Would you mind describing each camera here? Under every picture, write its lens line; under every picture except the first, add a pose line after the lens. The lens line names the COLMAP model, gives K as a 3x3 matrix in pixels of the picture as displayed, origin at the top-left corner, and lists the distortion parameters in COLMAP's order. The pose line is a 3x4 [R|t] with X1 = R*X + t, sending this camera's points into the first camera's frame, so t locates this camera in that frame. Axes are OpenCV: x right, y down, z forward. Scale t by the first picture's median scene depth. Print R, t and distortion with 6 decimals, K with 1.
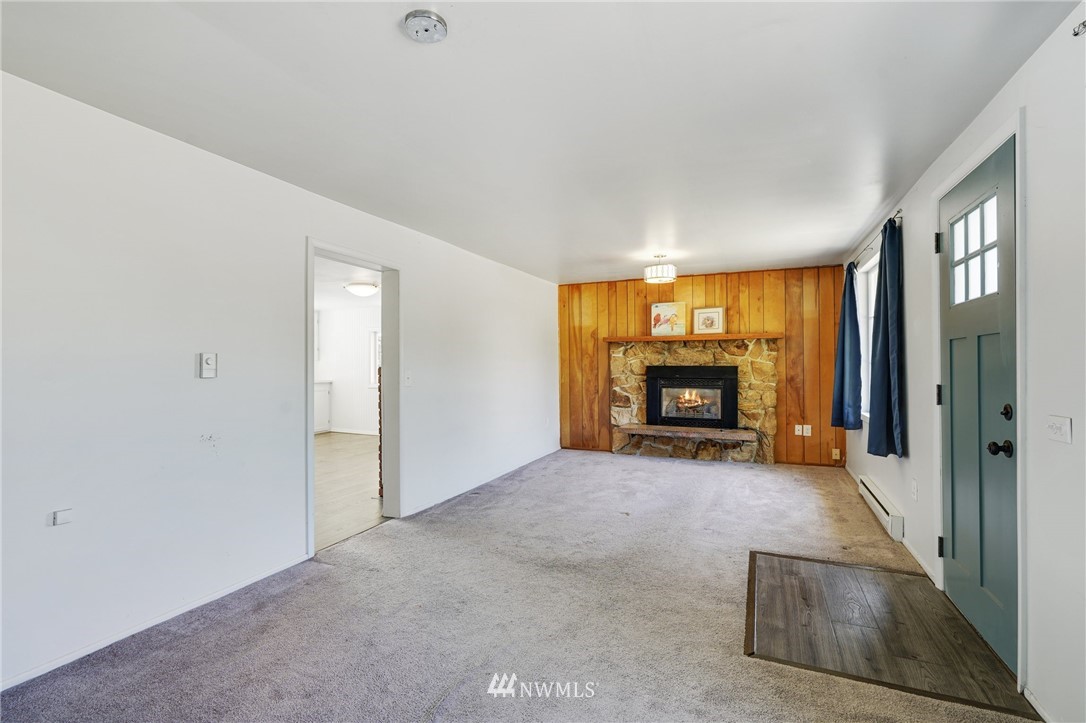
lens RADIAL K [[496.5, 0, 548.5], [0, 496.5, 361.7], [0, 0, 1]] dist [-0.005012, 0.002883]
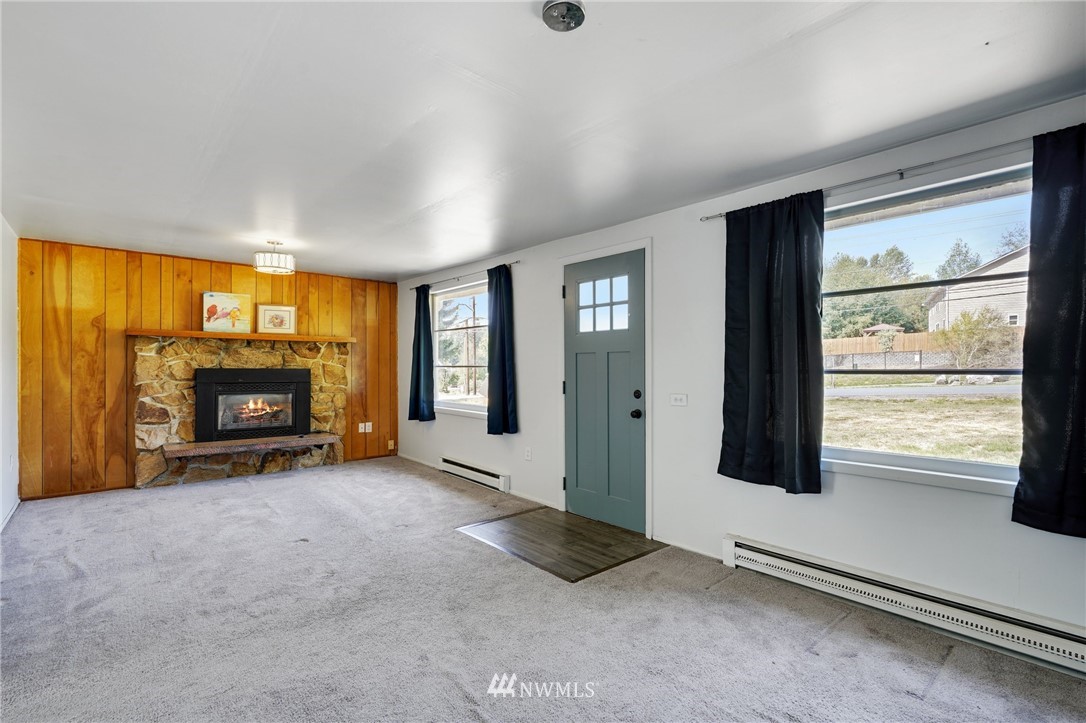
lens RADIAL K [[496.5, 0, 542.6], [0, 496.5, 362.3], [0, 0, 1]] dist [-0.005012, 0.002883]
pose [[0.428080, 0.012521, 0.903654, -0.317695], [-0.009793, 0.999910, -0.009216, 0.000444], [-0.903688, -0.004904, 0.428164, 0.180563]]
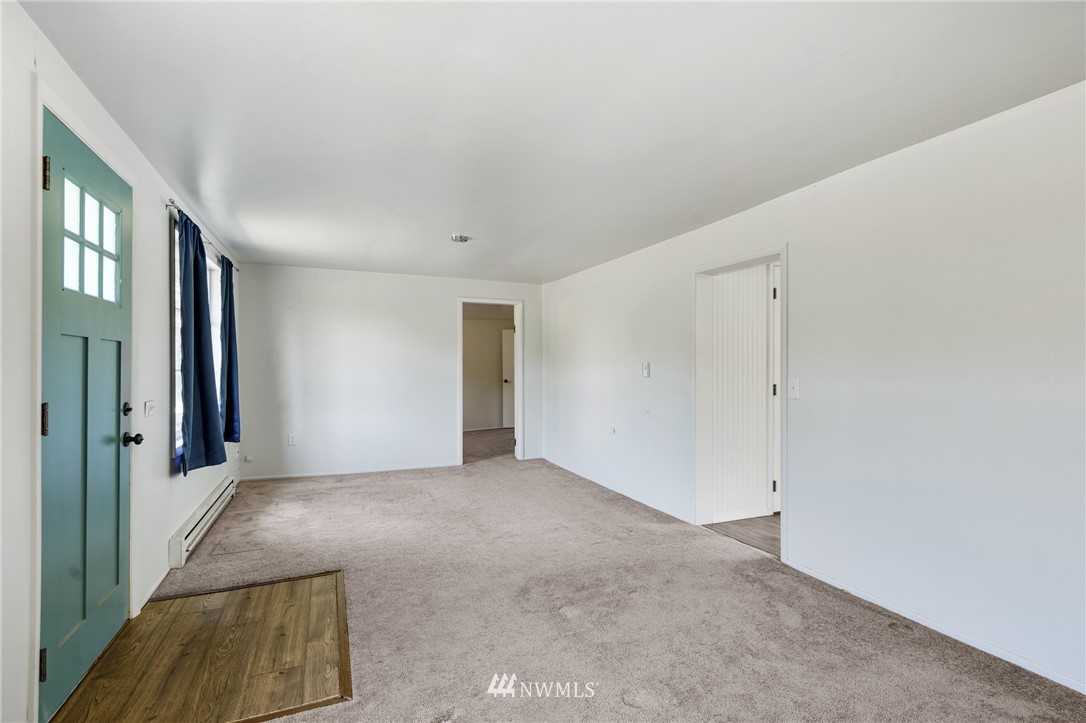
lens RADIAL K [[496.5, 0, 546.4], [0, 496.5, 365.7], [0, 0, 1]] dist [-0.005012, 0.002883]
pose [[-0.685846, -0.003828, -0.727737, 0.380840], [0.002506, 0.999968, -0.007621, 0.002481], [0.727742, -0.007051, -0.685814, 0.885752]]
